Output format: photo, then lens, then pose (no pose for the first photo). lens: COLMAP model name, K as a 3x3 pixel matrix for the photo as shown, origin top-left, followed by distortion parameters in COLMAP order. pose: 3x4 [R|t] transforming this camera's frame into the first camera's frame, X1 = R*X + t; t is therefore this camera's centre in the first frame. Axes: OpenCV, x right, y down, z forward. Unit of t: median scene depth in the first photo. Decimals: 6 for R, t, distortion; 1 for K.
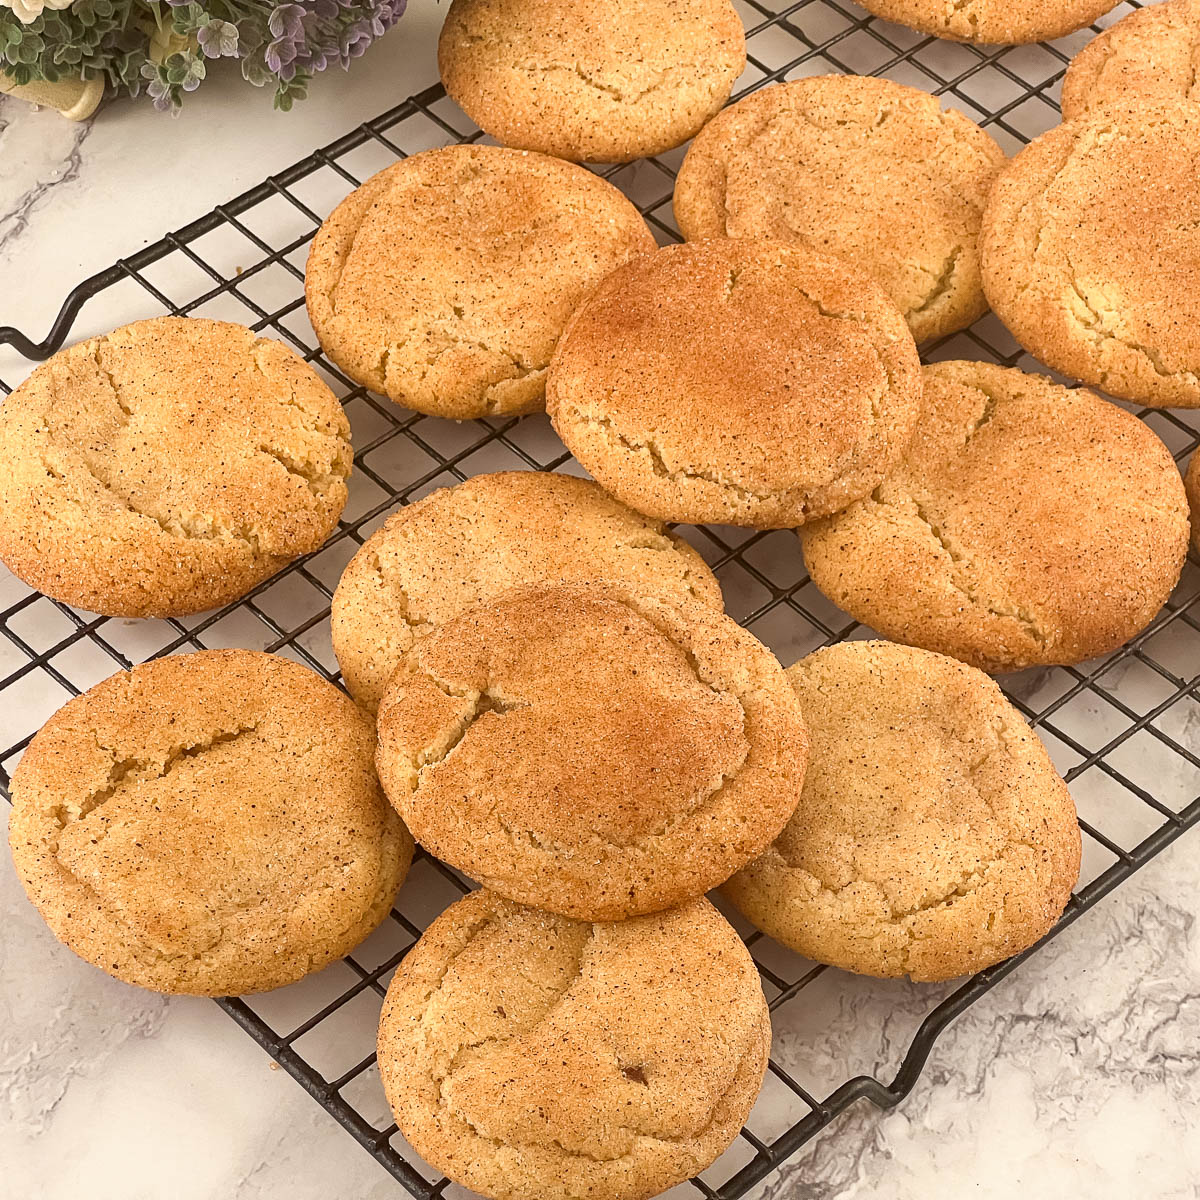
lens RADIAL K [[3387.6, 0, 622.1], [0, 3387.6, 599.7], [0, 0, 1]] dist [-0.678684, 14.535889]
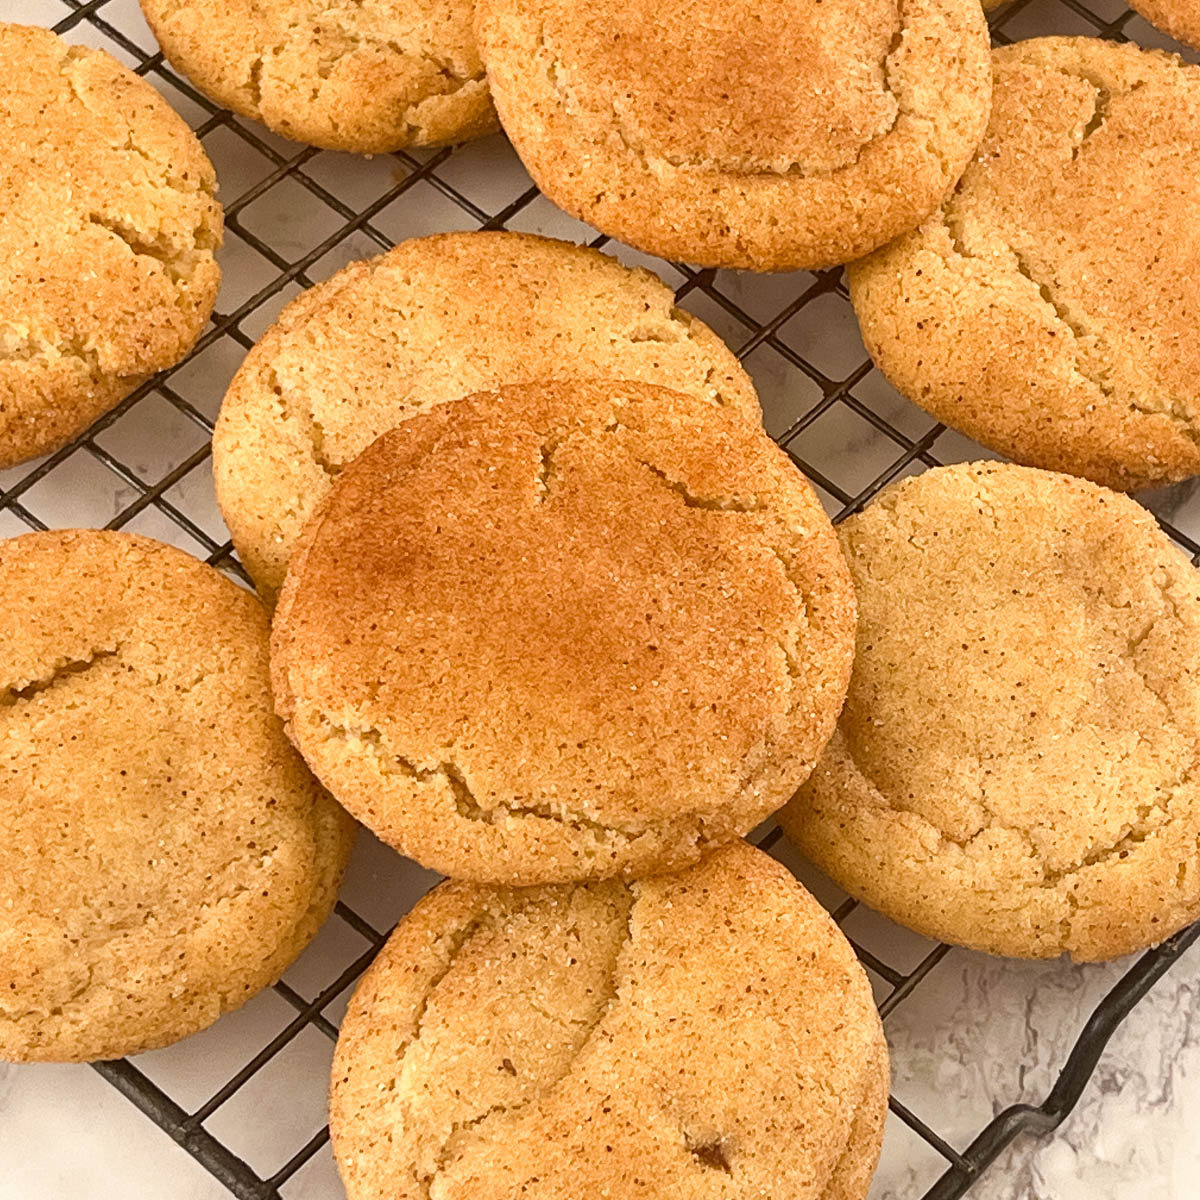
lens RADIAL K [[3331.2, 0, 748.3], [0, 3331.2, 599.4], [0, 0, 1]] dist [0.184937, -0.874113]
pose [[0.994492, -0.055040, 0.089196, -0.040191], [0.040874, 0.987301, 0.153515, -0.071931], [-0.096513, -0.149023, 0.984112, 0.307272]]
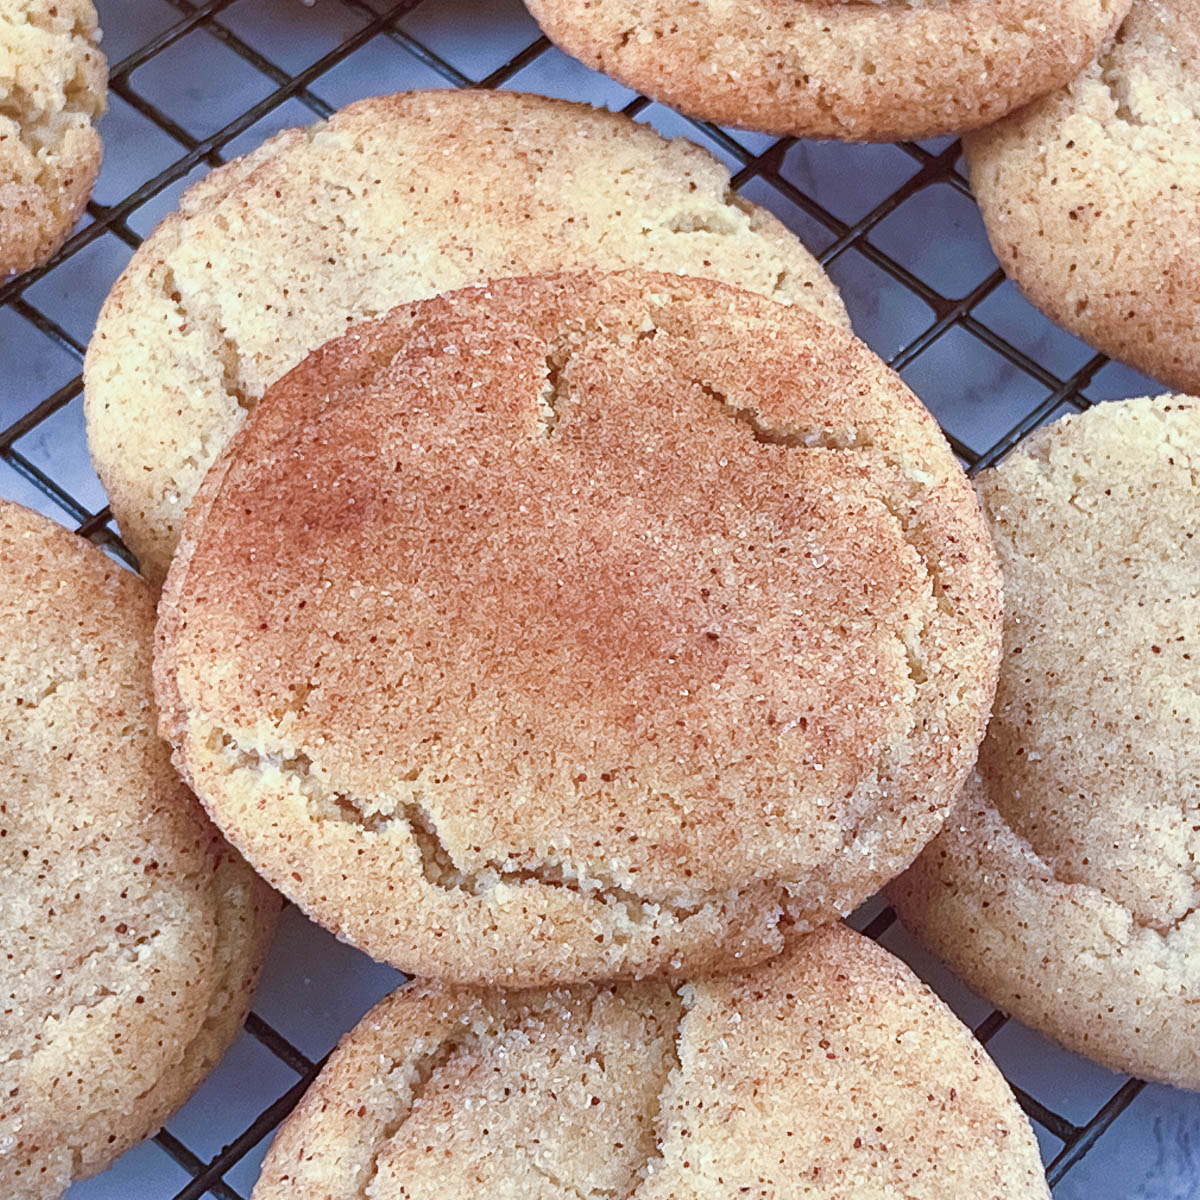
lens RADIAL K [[3392.8, 0, 674.8], [0, 3392.8, 601.6], [0, 0, 1]] dist [0.216661, -1.174302]
pose [[0.995939, -0.052118, 0.073406, -0.038932], [0.044144, 0.993349, 0.106345, -0.015368], [-0.078461, -0.102672, 0.991616, 0.505178]]
